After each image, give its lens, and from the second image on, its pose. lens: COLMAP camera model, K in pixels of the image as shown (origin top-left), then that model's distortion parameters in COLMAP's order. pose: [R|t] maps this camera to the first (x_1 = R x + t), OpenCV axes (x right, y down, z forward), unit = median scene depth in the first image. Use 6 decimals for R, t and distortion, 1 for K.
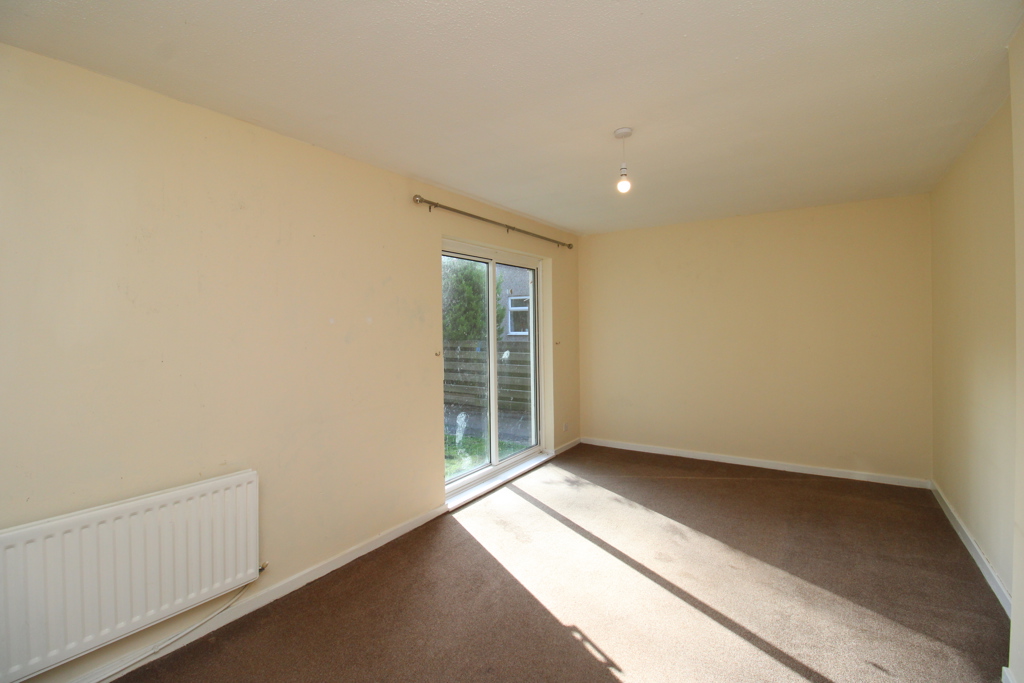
lens RADIAL K [[474.1, 0, 510.2], [0, 474.1, 324.9], [0, 0, 1]] dist [-0.001029, -0.013973]
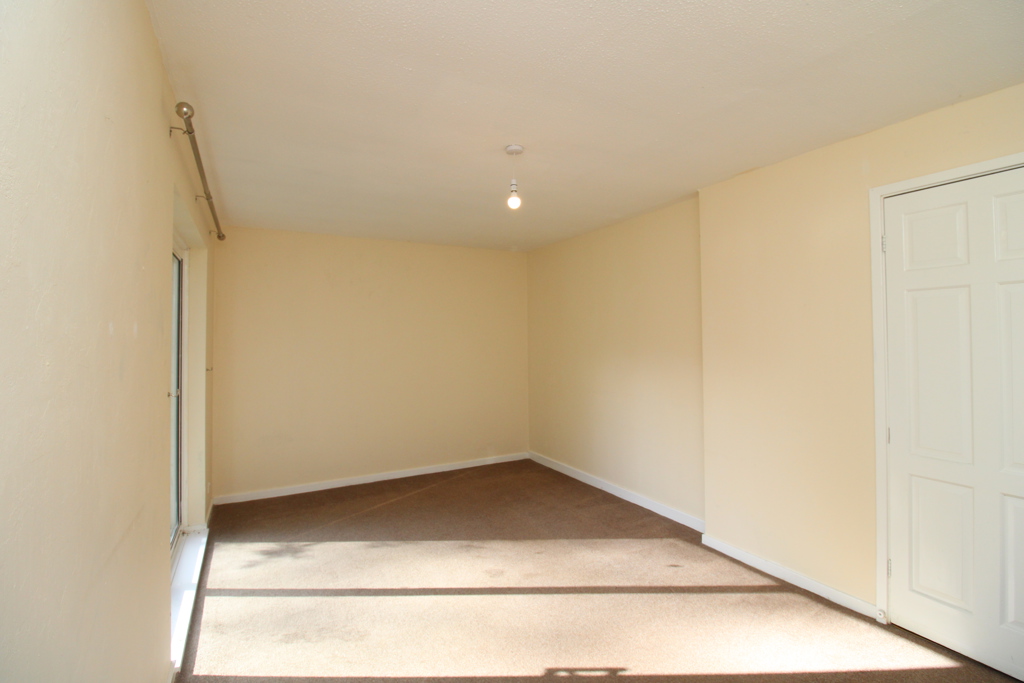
lens RADIAL K [[474.1, 0, 510.2], [0, 474.1, 324.9], [0, 0, 1]] dist [-0.001029, -0.013973]
pose [[0.470246, 0.036685, 0.881773, -0.518777], [0.006081, 0.998977, -0.044804, 0.010463], [-0.882514, 0.026431, 0.469542, 0.443463]]
